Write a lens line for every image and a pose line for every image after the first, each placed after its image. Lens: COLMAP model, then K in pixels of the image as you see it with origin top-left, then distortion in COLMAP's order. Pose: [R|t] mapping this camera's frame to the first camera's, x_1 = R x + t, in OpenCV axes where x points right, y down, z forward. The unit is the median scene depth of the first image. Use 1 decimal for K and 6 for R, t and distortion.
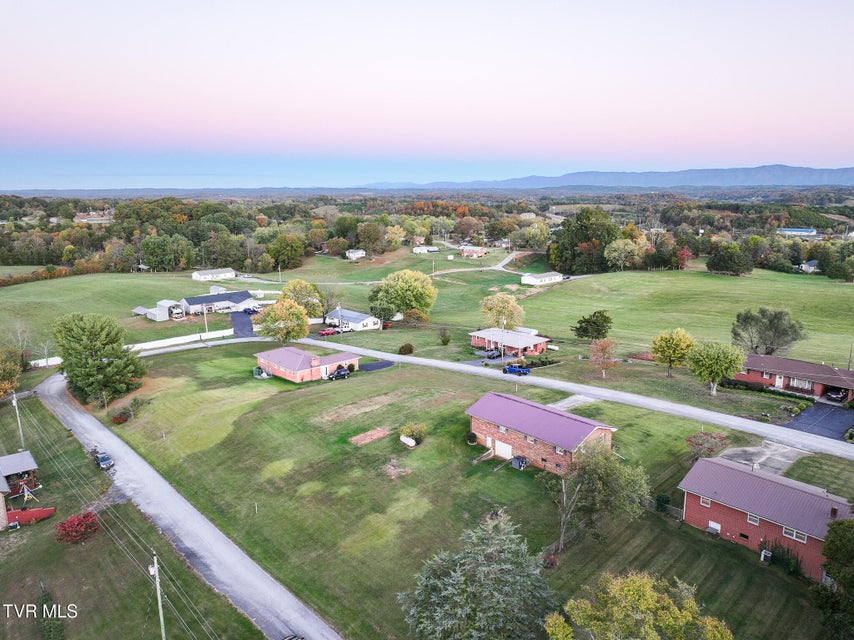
lens RADIAL K [[597.2, 0, 430.1], [0, 597.2, 315.4], [0, 0, 1]] dist [0.008380, 0.000703]
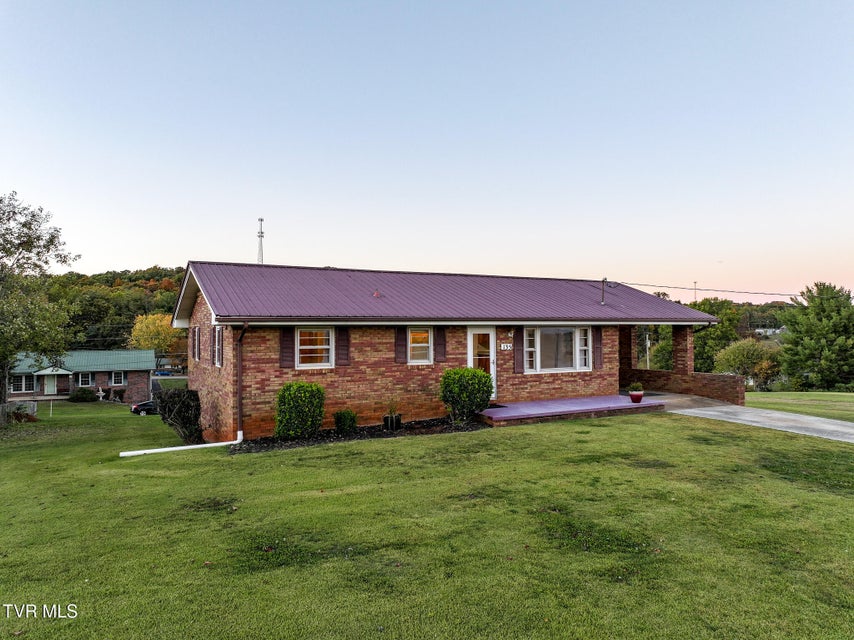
lens RADIAL K [[597.2, 0, 430.1], [0, 597.2, 315.4], [0, 0, 1]] dist [0.008380, 0.000703]
pose [[-0.238646, -0.014256, -0.971002, 0.290920], [-0.190144, 0.981224, 0.032326, 0.105669], [0.952309, 0.192345, -0.236876, 0.680385]]
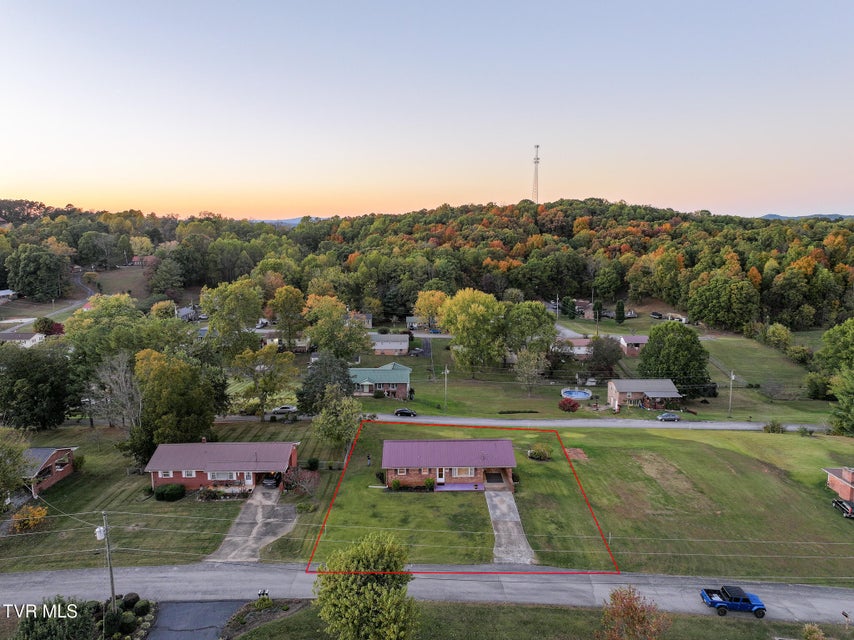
lens RADIAL K [[597.2, 0, 430.1], [0, 597.2, 315.4], [0, 0, 1]] dist [0.008380, 0.000703]
pose [[-0.656312, 0.123516, -0.744311, 0.608351], [-0.145846, 0.947133, 0.285776, -0.221477], [0.740259, 0.296113, -0.603600, 0.986122]]
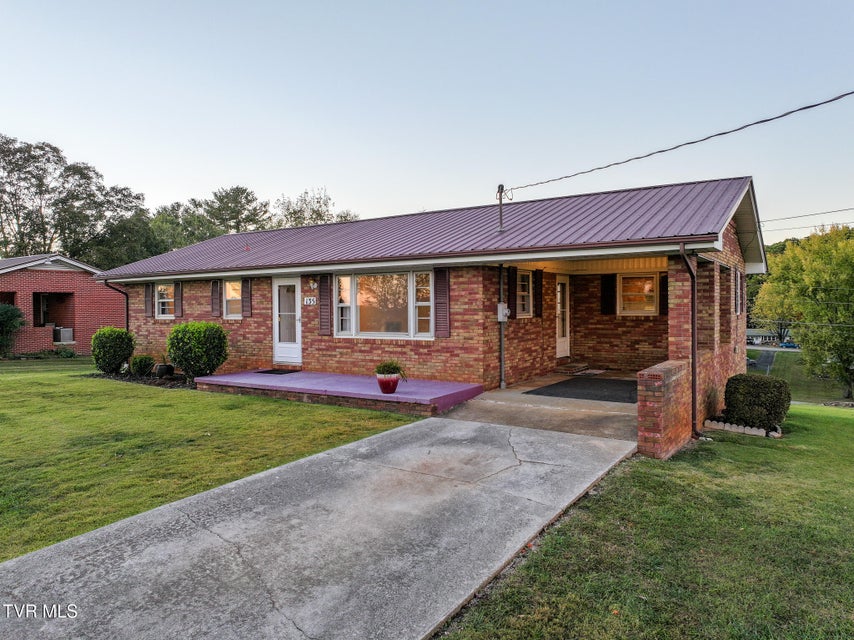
lens RADIAL K [[597.2, 0, 430.1], [0, 597.2, 315.4], [0, 0, 1]] dist [0.008380, 0.000703]
pose [[-0.968880, 0.020470, -0.246685, 0.149681], [-0.033554, 0.976515, 0.212818, 0.091685], [0.245248, 0.214473, -0.945439, 0.781060]]
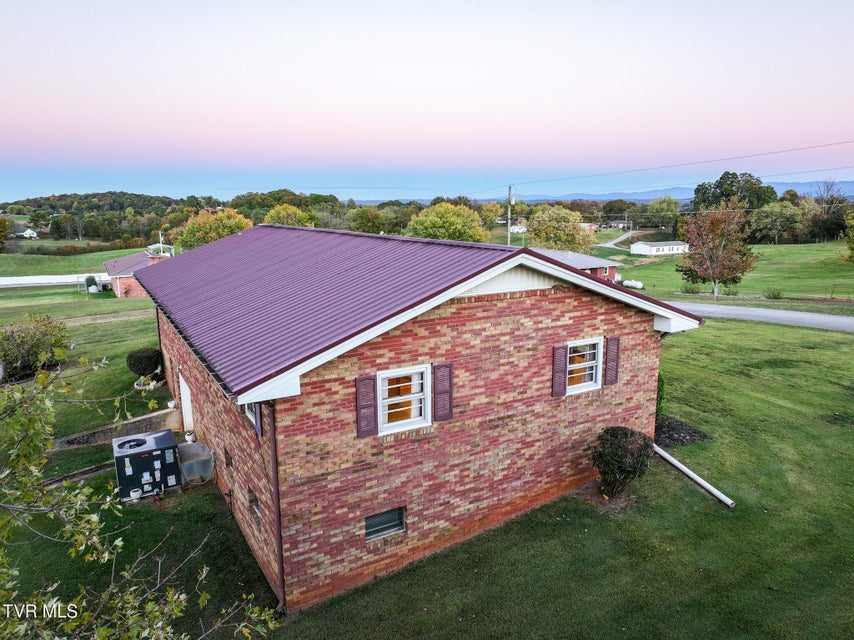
lens RADIAL K [[597.2, 0, 430.1], [0, 597.2, 315.4], [0, 0, 1]] dist [0.008380, 0.000703]
pose [[0.976540, 0.041378, -0.211324, 0.169602], [-0.045467, 0.998860, -0.014528, 0.119772], [0.210482, 0.023796, 0.977308, 0.503898]]
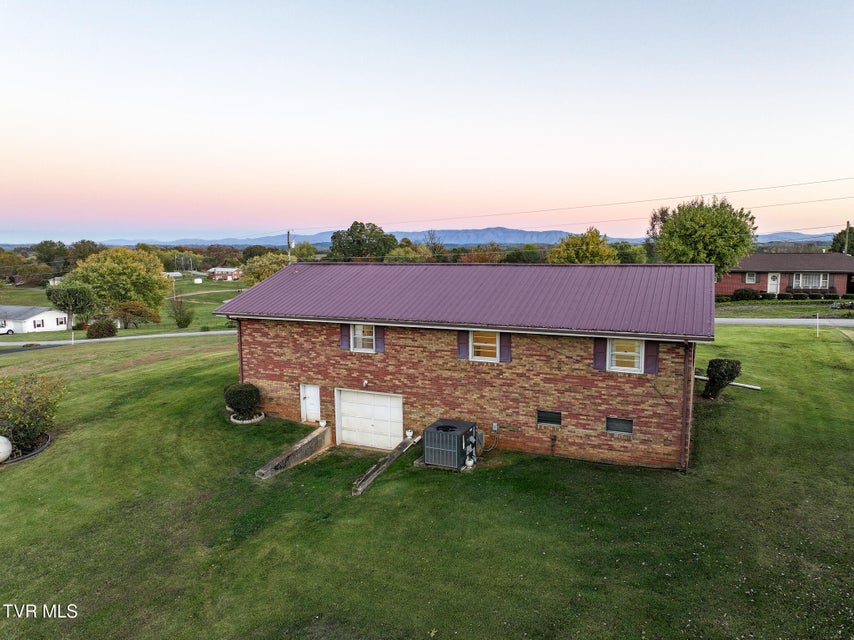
lens RADIAL K [[597.2, 0, 430.1], [0, 597.2, 315.4], [0, 0, 1]] dist [0.008380, 0.000703]
pose [[0.921297, -0.041161, 0.386676, 0.028540], [0.077502, 0.993868, -0.078860, 0.129090], [-0.381059, 0.102622, 0.918838, 0.468224]]
